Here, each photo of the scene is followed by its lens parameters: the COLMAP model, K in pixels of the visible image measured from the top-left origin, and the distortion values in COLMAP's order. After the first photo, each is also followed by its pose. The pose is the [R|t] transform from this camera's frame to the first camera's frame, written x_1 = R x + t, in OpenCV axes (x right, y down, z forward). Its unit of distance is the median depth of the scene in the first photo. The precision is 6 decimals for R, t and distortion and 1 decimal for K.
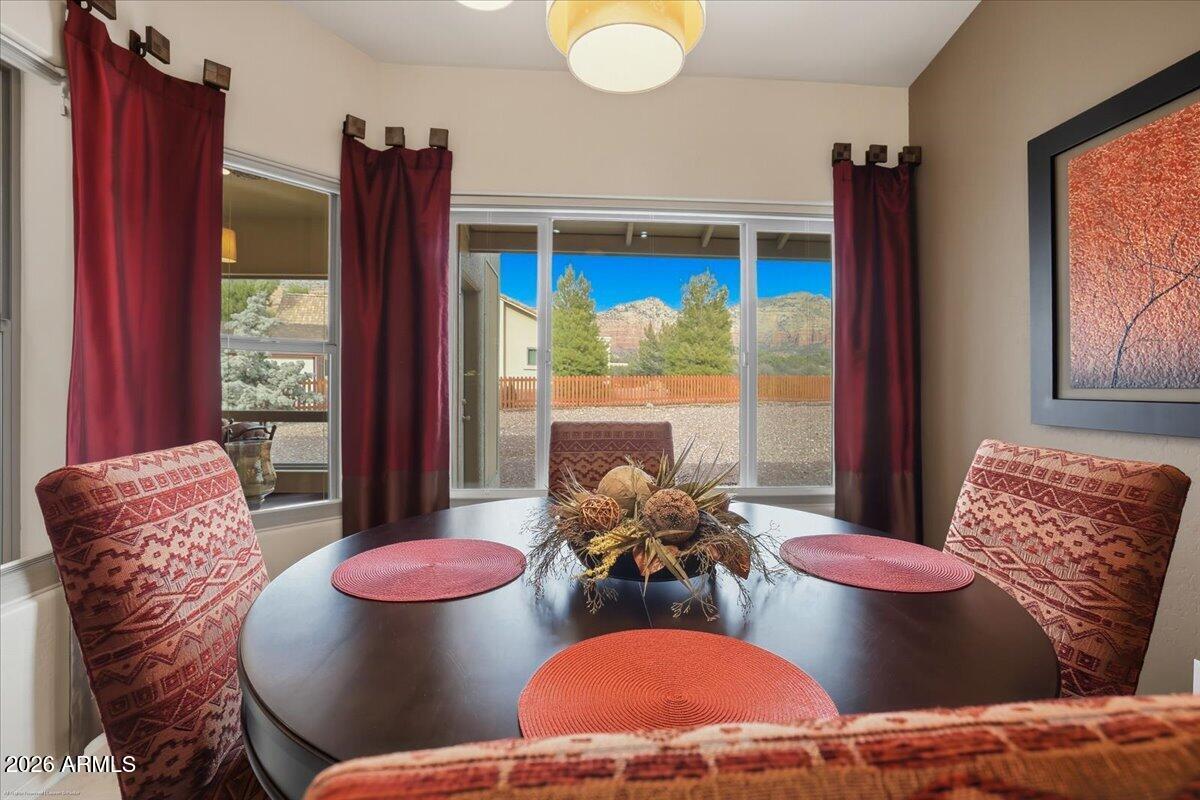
lens RADIAL K [[537.4, 0, 603.7], [0, 537.4, 381.2], [0, 0, 1]] dist [-0.014199, 0.001150]
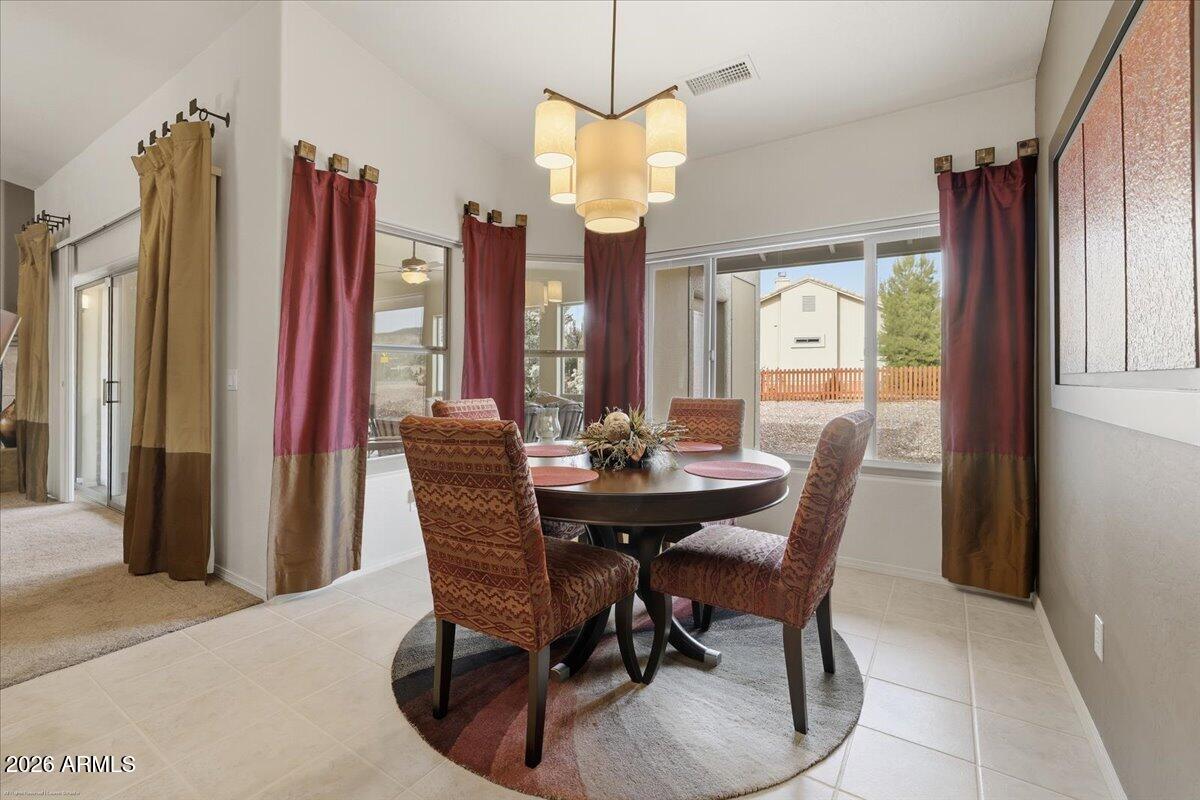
lens RADIAL K [[518.8, 0, 595.4], [0, 518.8, 375.3], [0, 0, 1]] dist [-0.001357, 0.000385]
pose [[0.789087, -0.008108, -0.614227, 0.537390], [0.009705, 0.999953, -0.000732, 0.005451], [0.614204, -0.005384, 0.789129, -0.289969]]
